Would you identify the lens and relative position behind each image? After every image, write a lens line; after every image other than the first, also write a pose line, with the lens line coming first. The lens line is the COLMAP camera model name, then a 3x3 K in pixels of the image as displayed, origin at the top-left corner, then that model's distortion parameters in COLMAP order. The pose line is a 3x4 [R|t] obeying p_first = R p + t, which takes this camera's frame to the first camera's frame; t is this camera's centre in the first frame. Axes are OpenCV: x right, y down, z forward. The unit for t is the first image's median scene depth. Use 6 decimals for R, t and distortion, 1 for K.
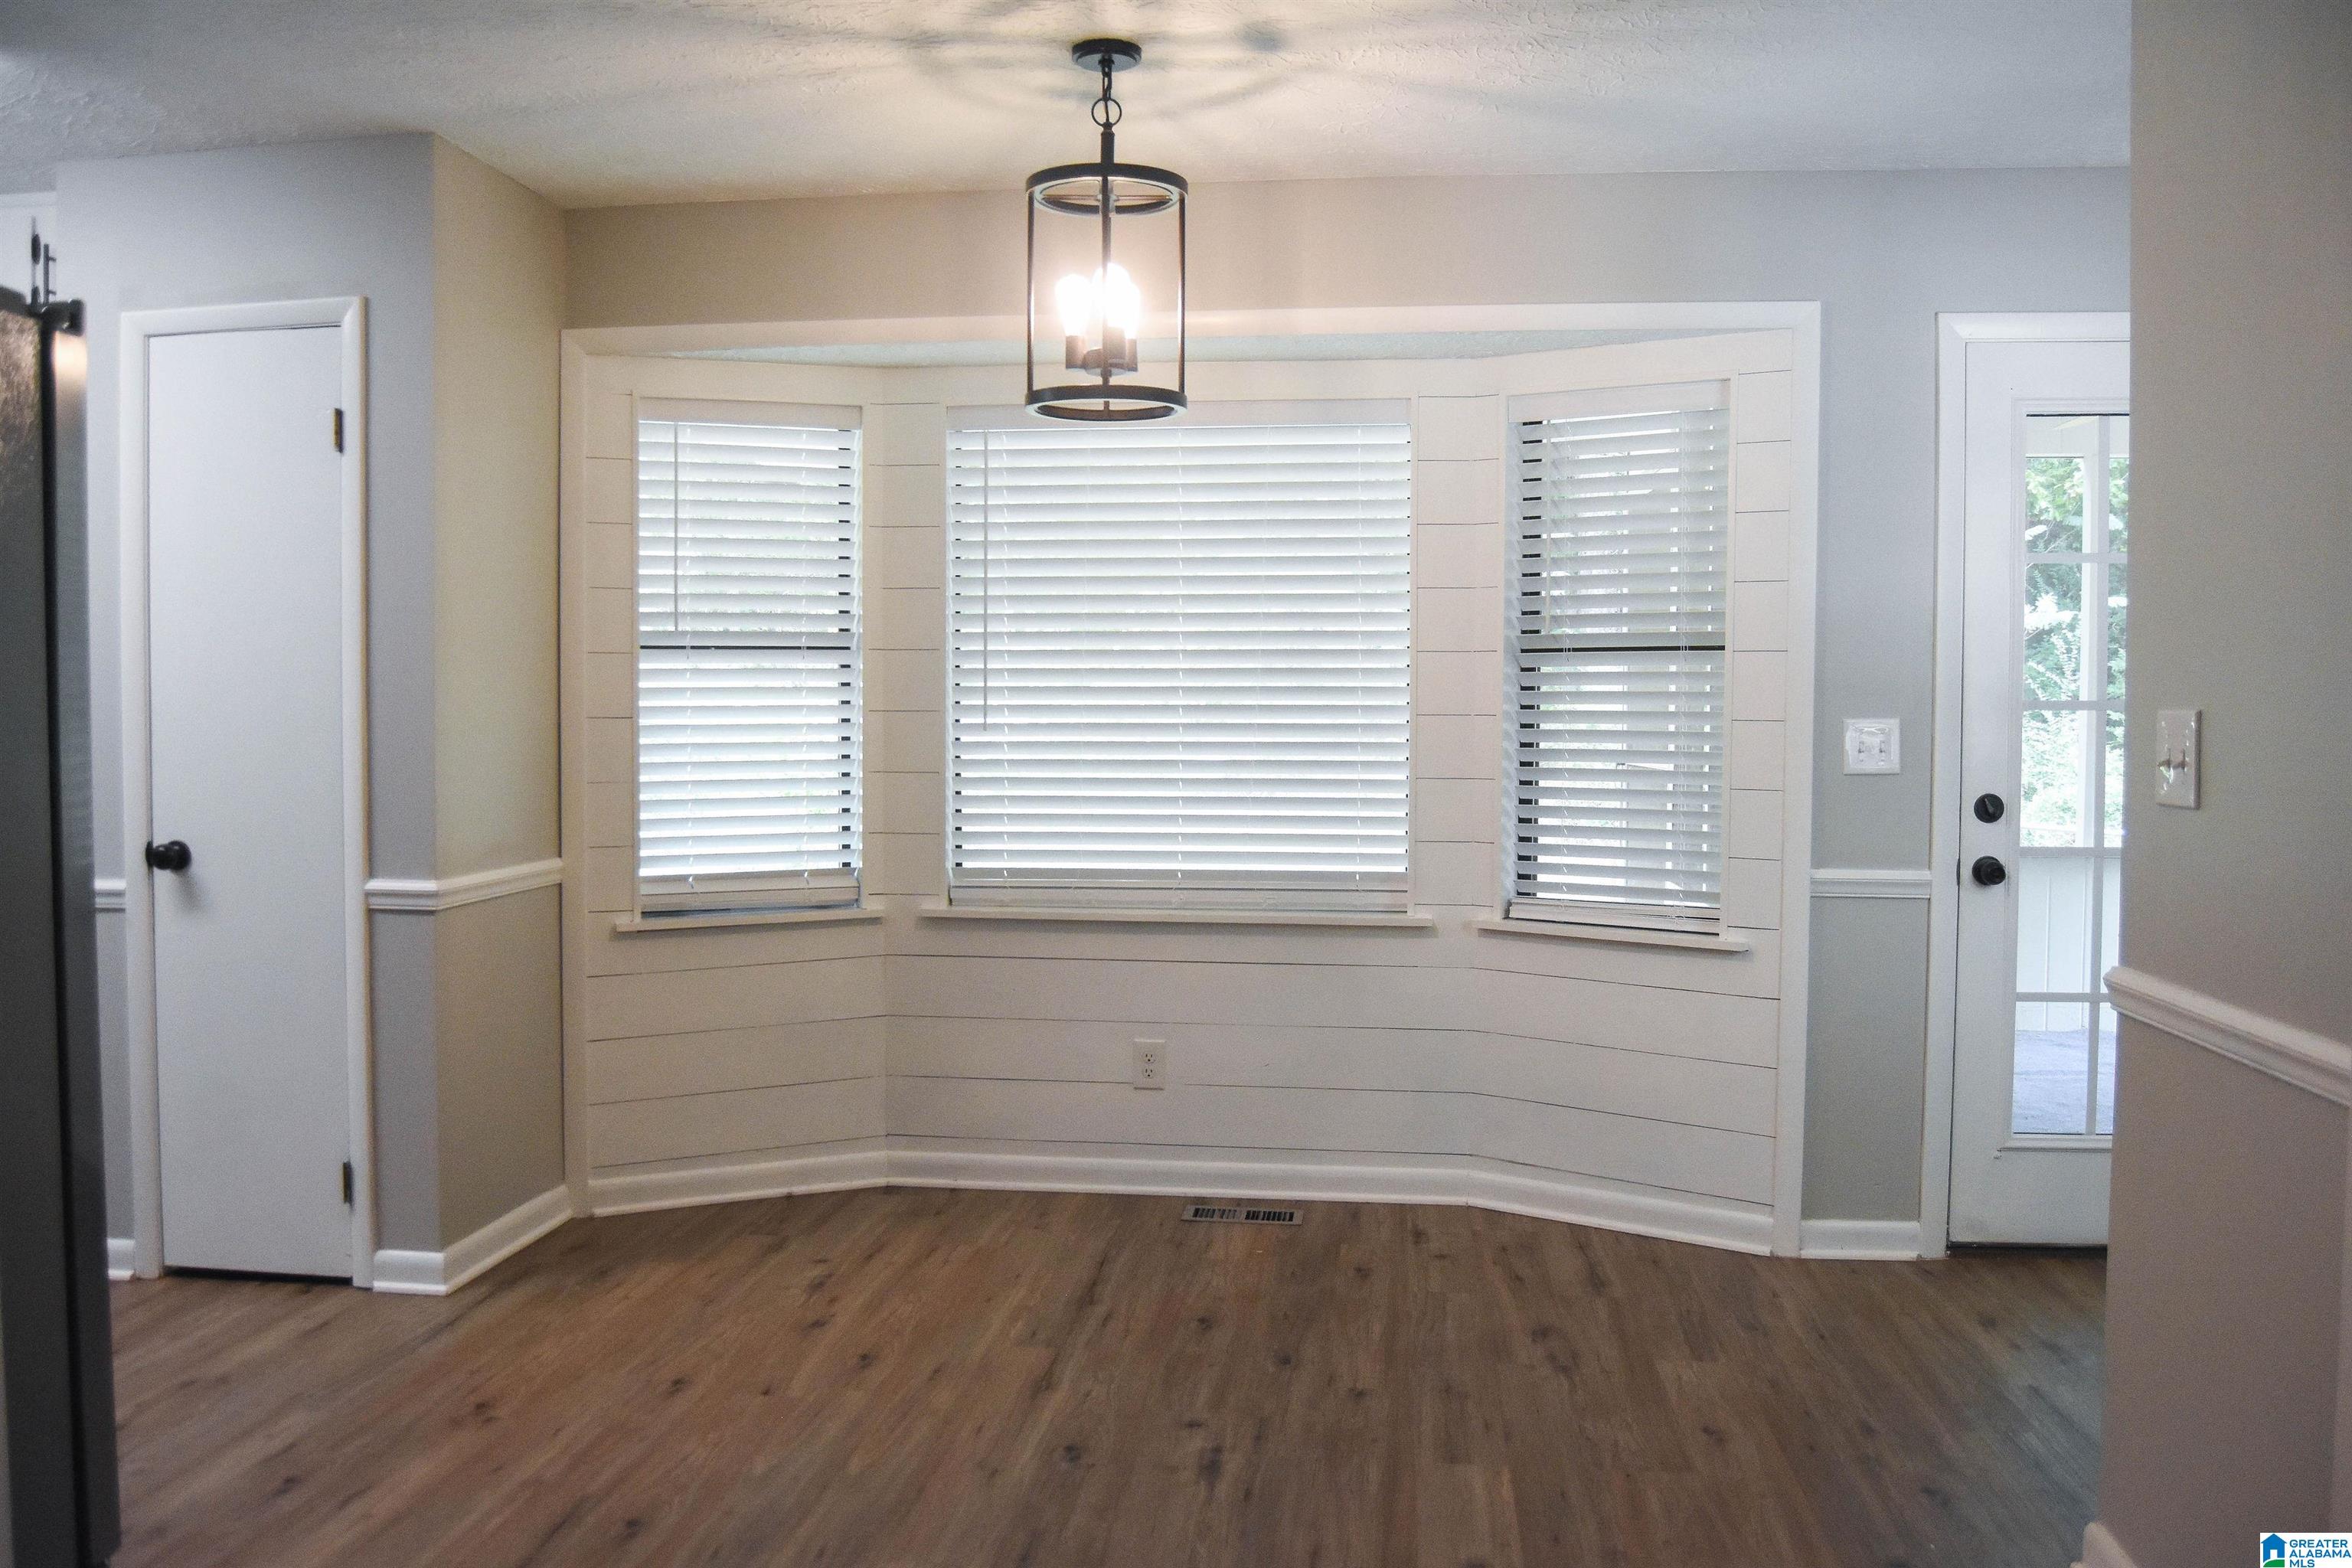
lens RADIAL K [[1853.7, 0, 1174.4], [0, 1853.7, 779.3], [0, 0, 1]] dist [-0.102315, 0.039023]
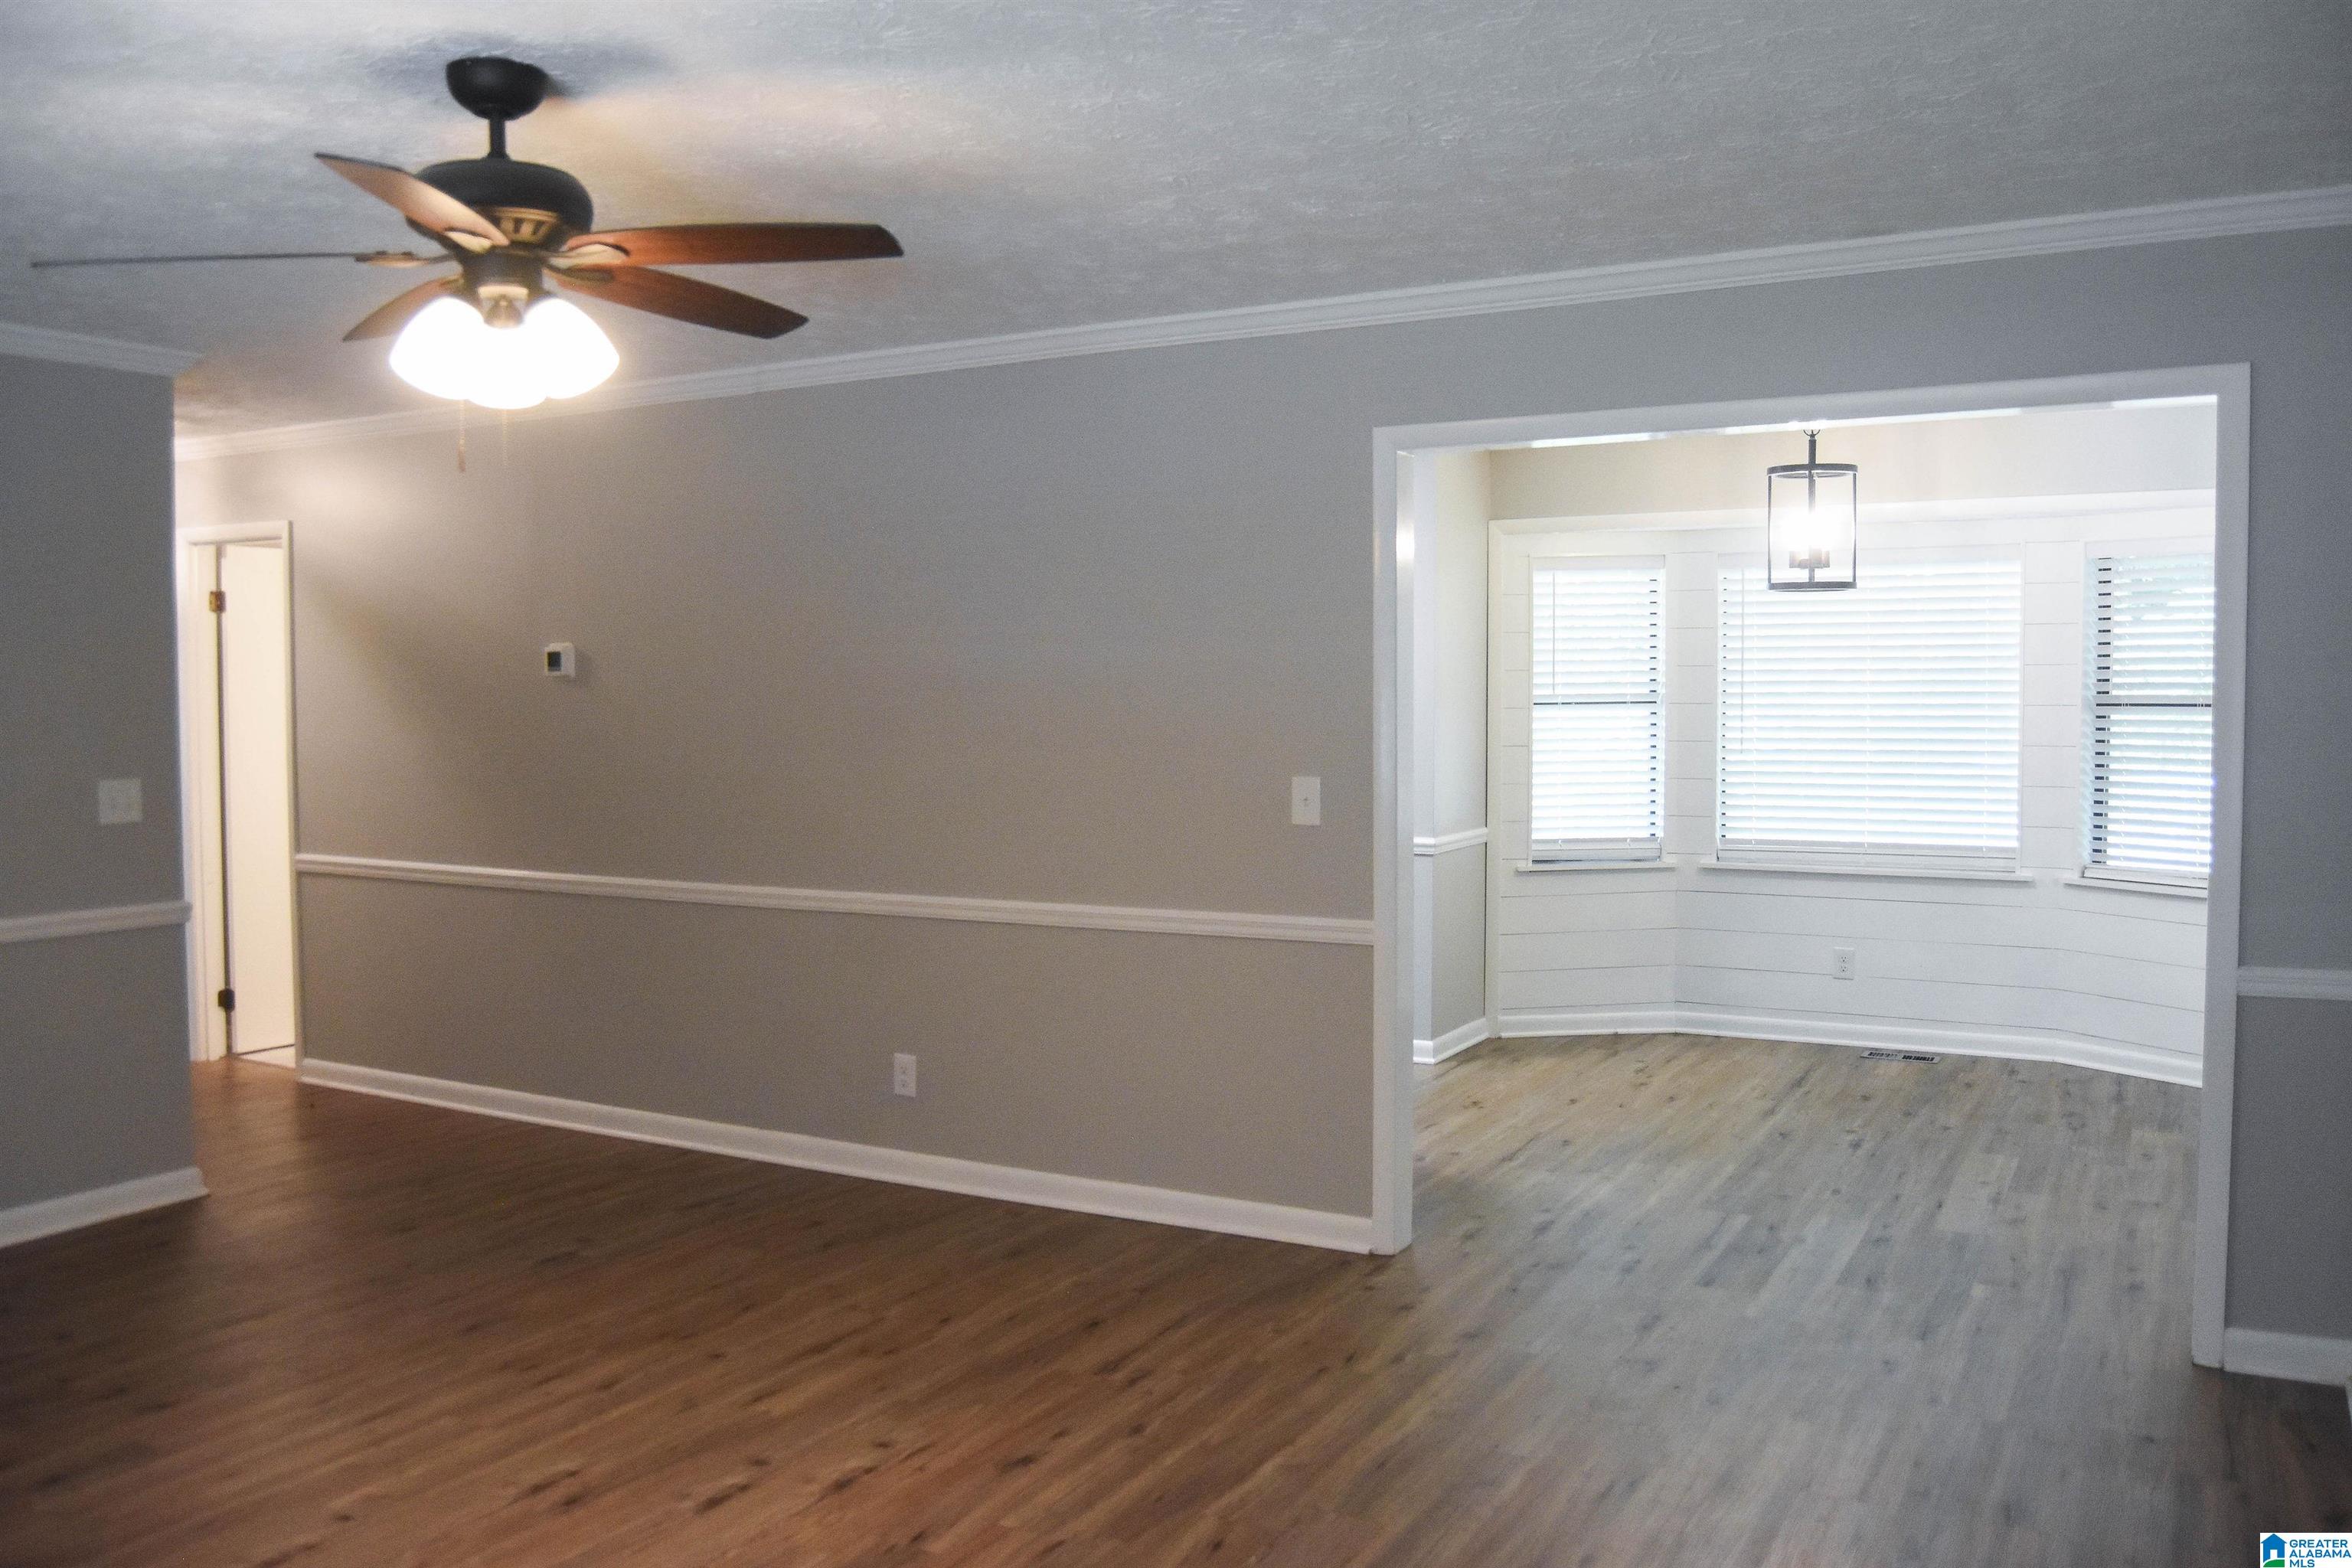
lens RADIAL K [[1853.7, 0, 1172.1], [0, 1853.7, 789.1], [0, 0, 1]] dist [-0.102315, 0.039023]
pose [[0.922365, 0.012545, -0.386117, 0.060853], [-0.006030, 0.999818, 0.018077, -0.022048], [0.386274, -0.014346, 0.922273, -0.700759]]
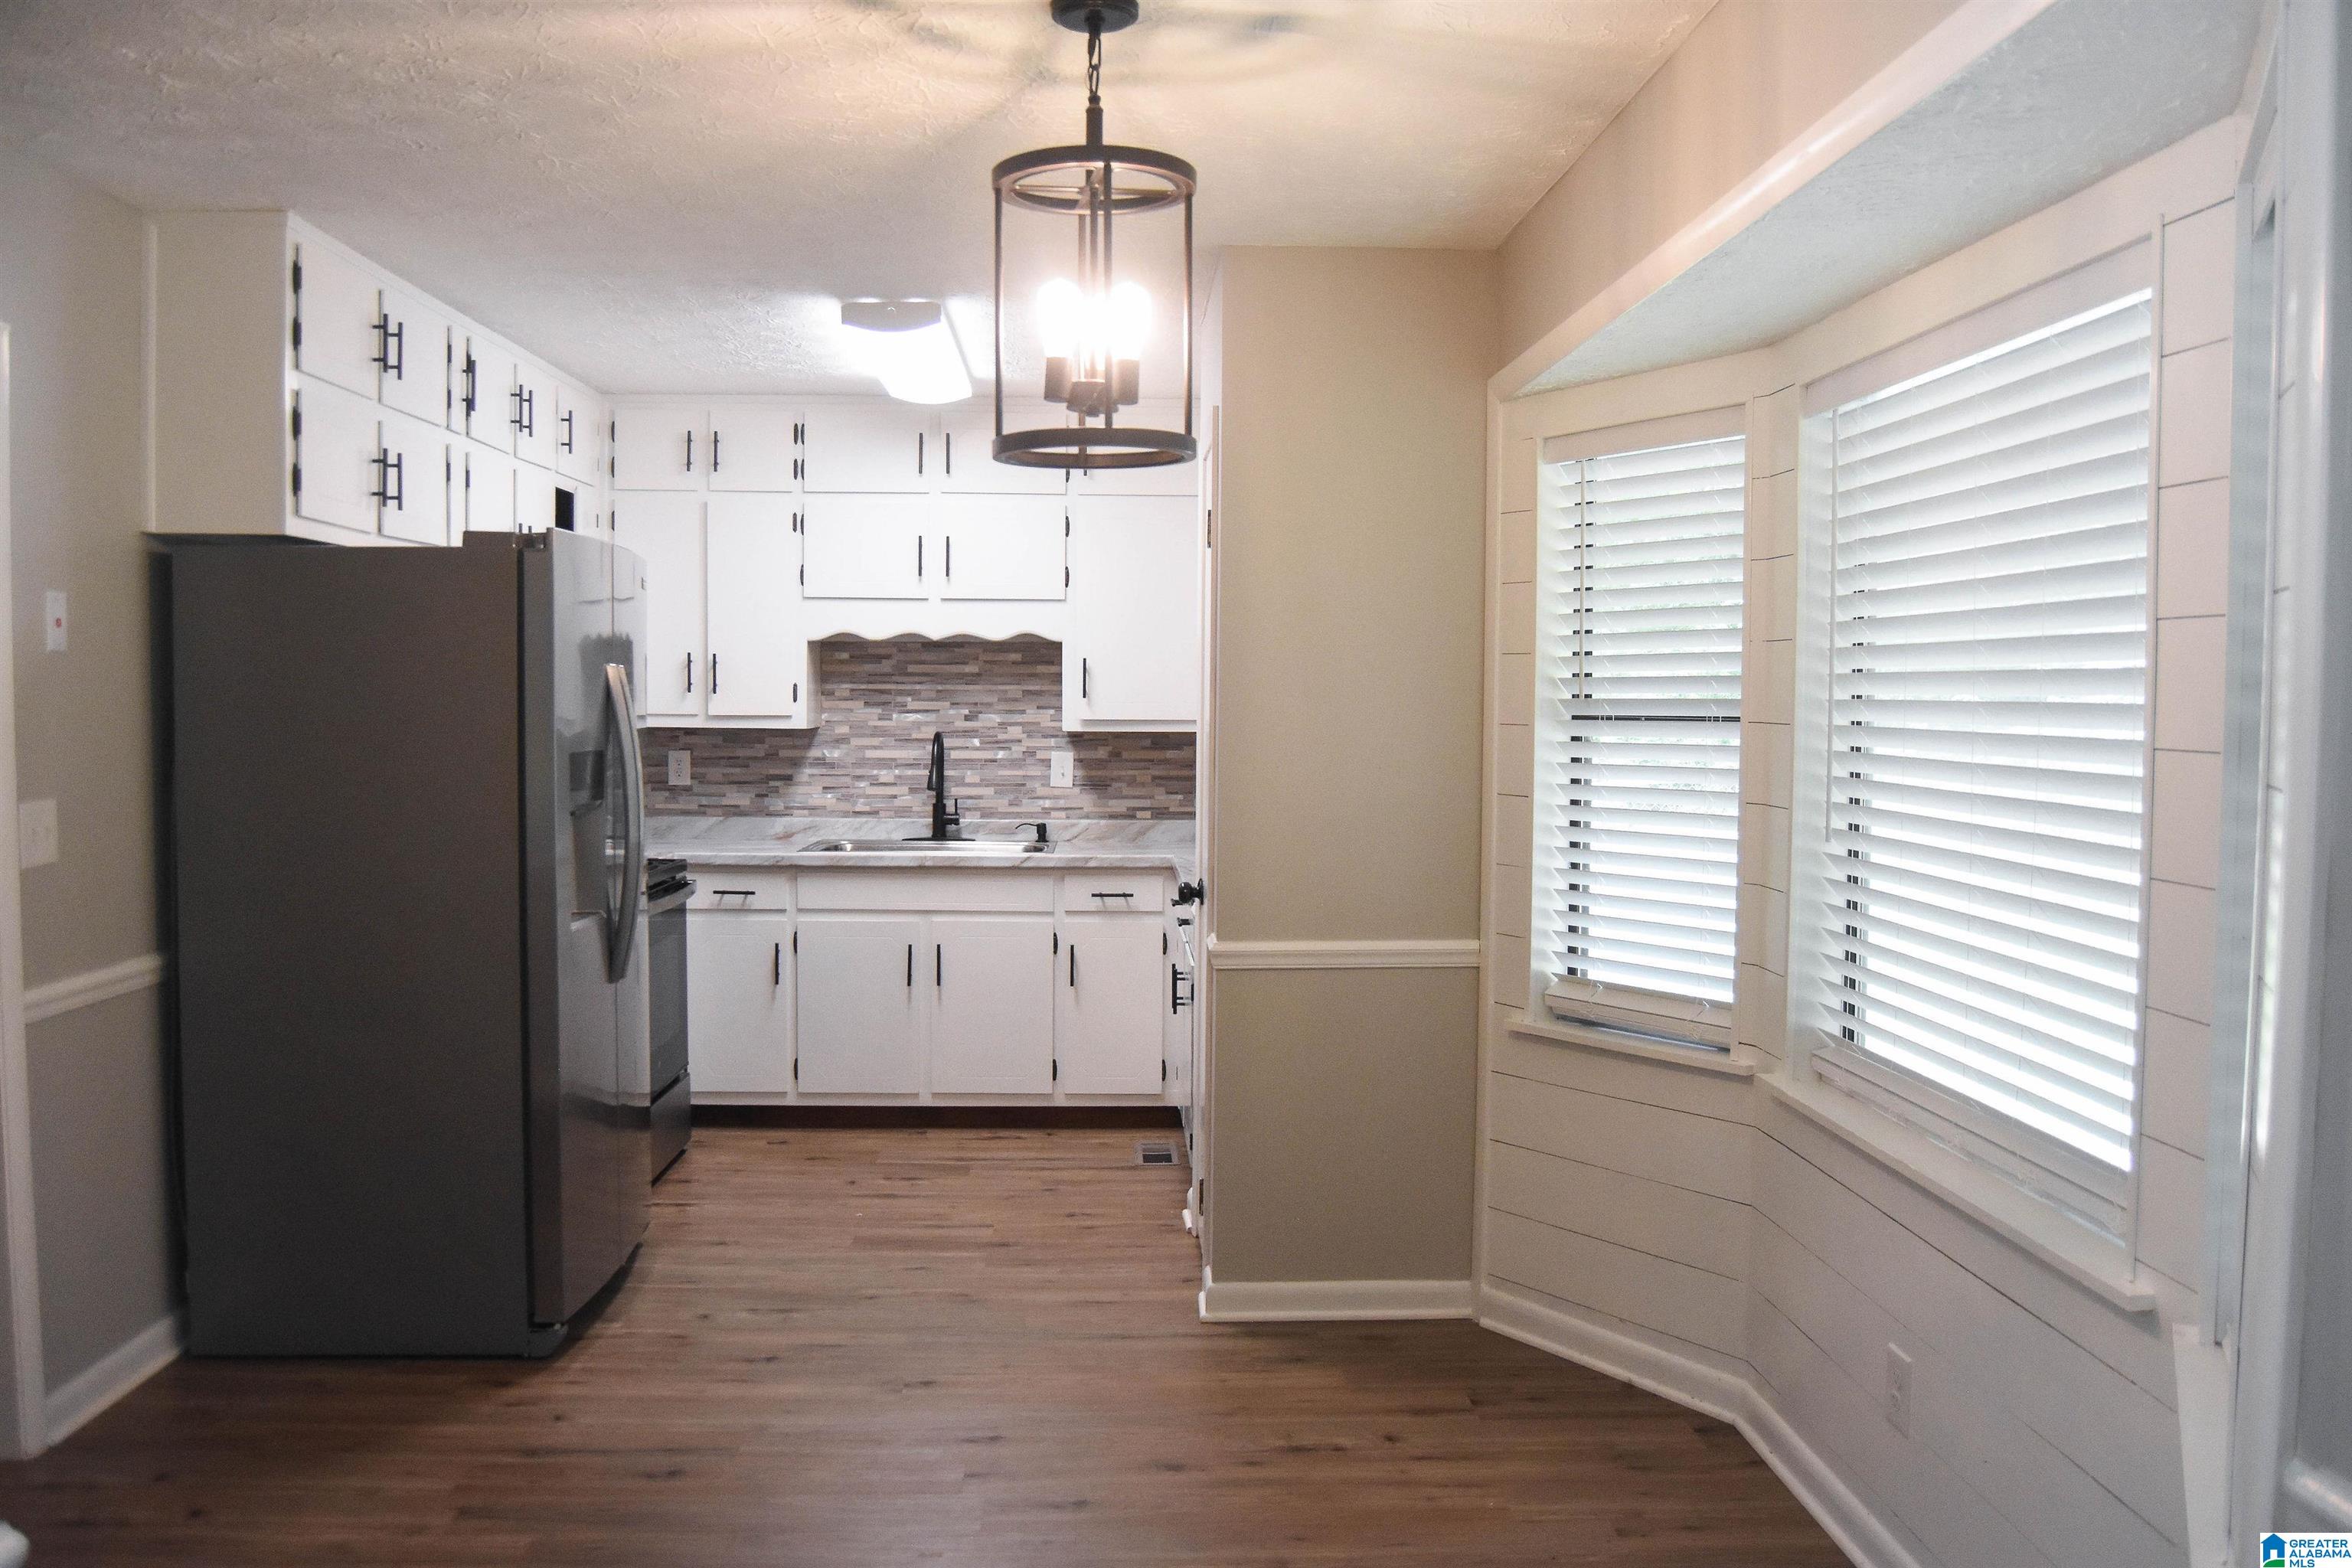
lens RADIAL K [[1853.7, 0, 1185.1], [0, 1853.7, 796.2], [0, 0, 1]] dist [-0.102315, 0.039023]
pose [[0.179393, 0.054881, -0.982245, 0.557186], [-0.049665, 0.997675, 0.046673, -0.066303], [0.982523, 0.040410, 0.181702, 0.664278]]
